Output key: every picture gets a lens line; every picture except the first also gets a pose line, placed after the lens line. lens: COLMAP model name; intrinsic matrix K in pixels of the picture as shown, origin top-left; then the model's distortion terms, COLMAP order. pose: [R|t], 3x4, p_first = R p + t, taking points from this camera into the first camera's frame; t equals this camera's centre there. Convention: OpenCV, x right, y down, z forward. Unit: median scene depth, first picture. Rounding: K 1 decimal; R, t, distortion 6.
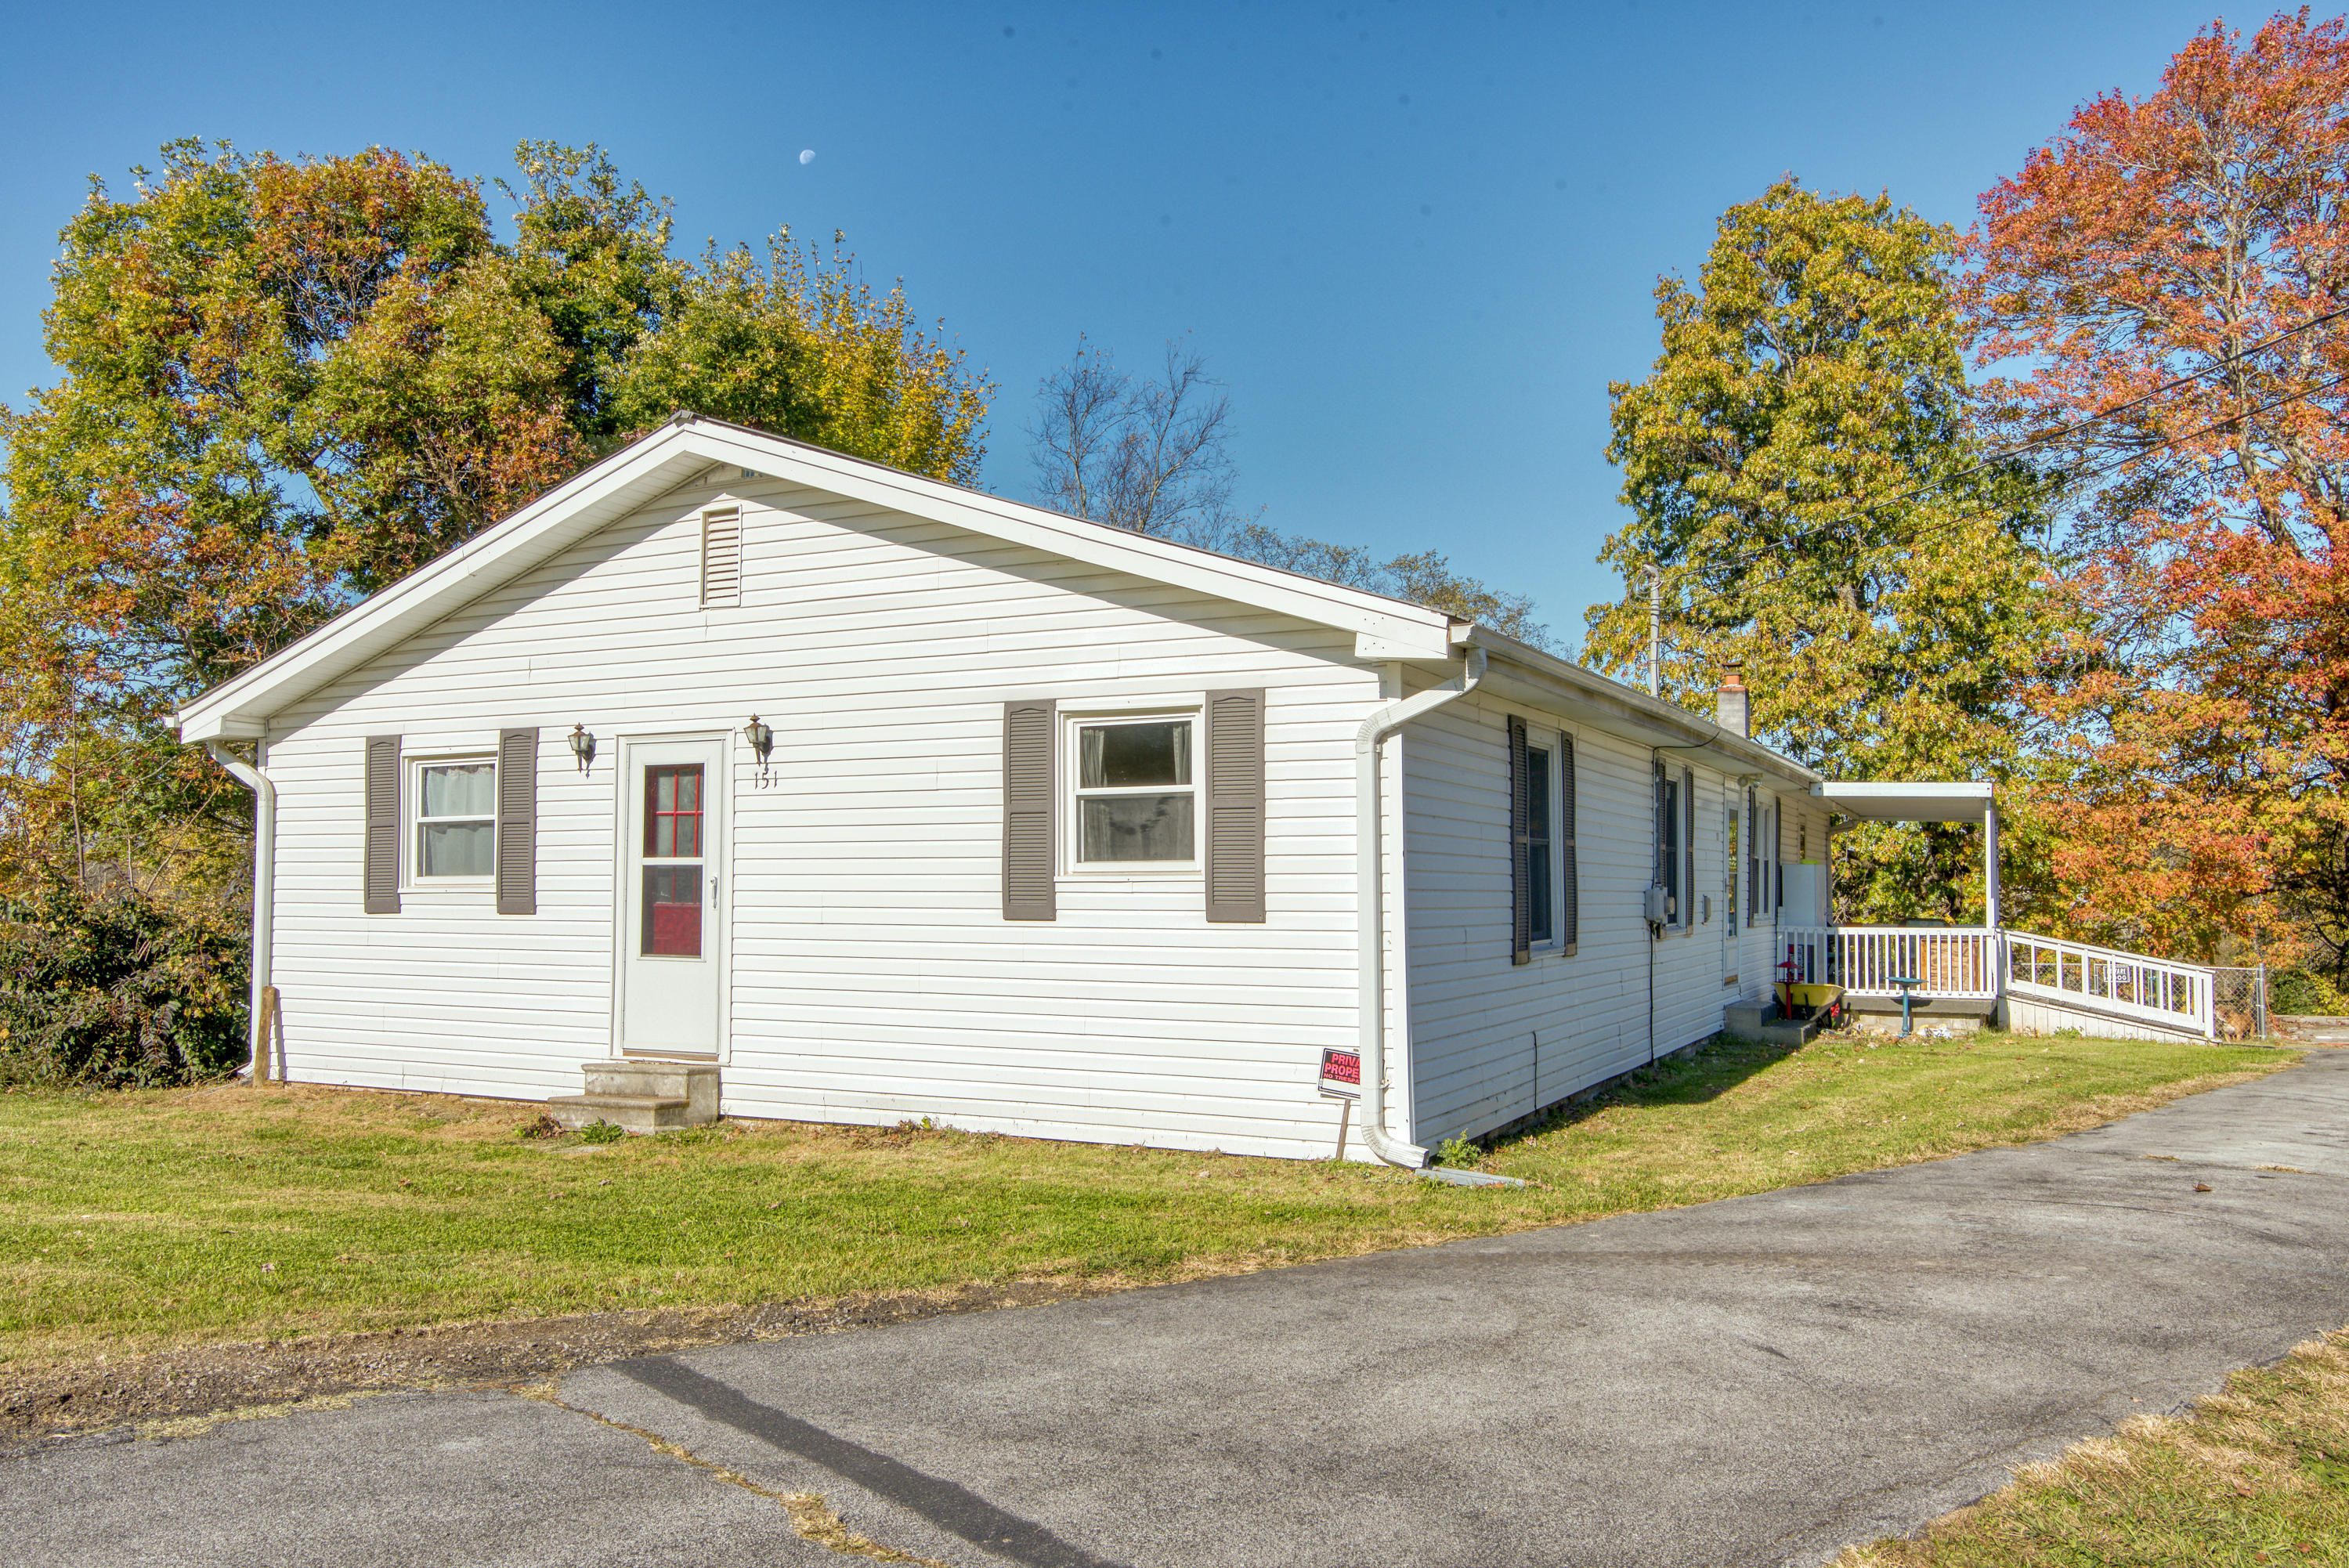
lens RADIAL K [[1774.3, 0, 1174.5], [0, 1774.3, 780.6], [0, 0, 1]] dist [0.005405, 0.003492]
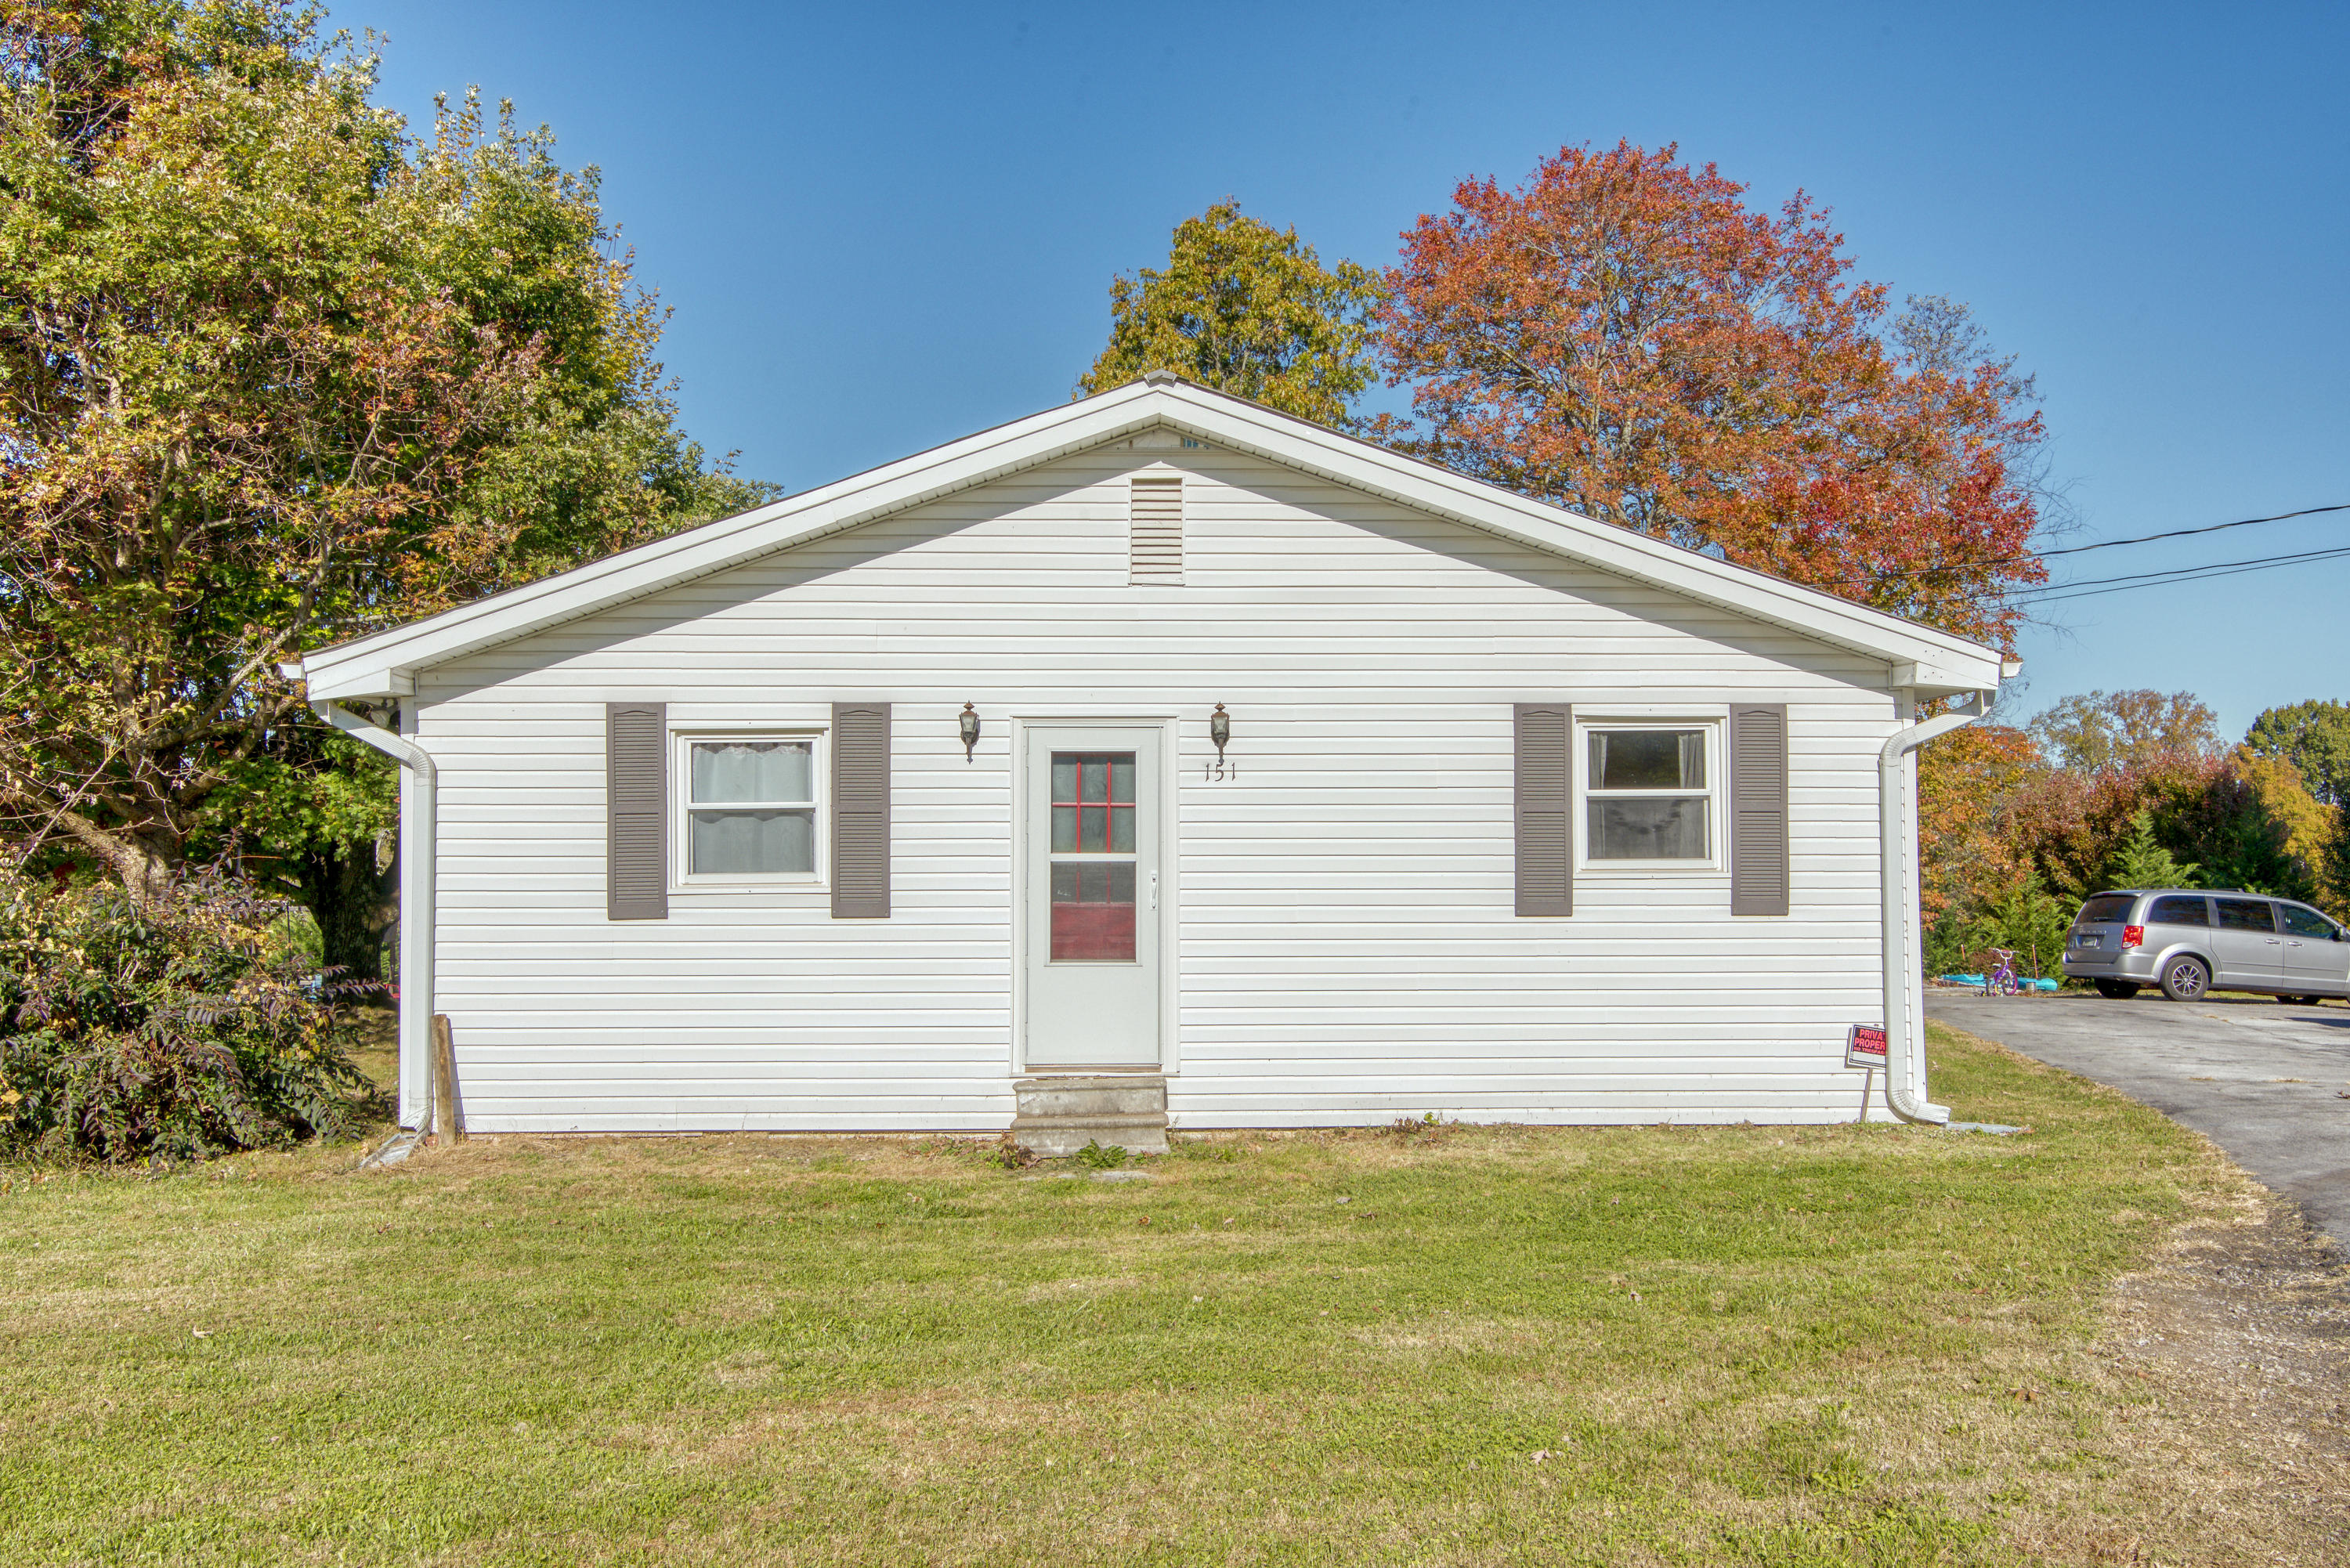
lens RADIAL K [[1884.2, 0, 1174.5], [0, 1884.2, 790.4], [0, 0, 1]] dist [0.002618, 0.003301]
pose [[0.869550, 0.018802, 0.493487, -0.759552], [-0.025930, 0.999635, 0.007604, 0.002543], [-0.493164, -0.019408, 0.869720, 0.141997]]
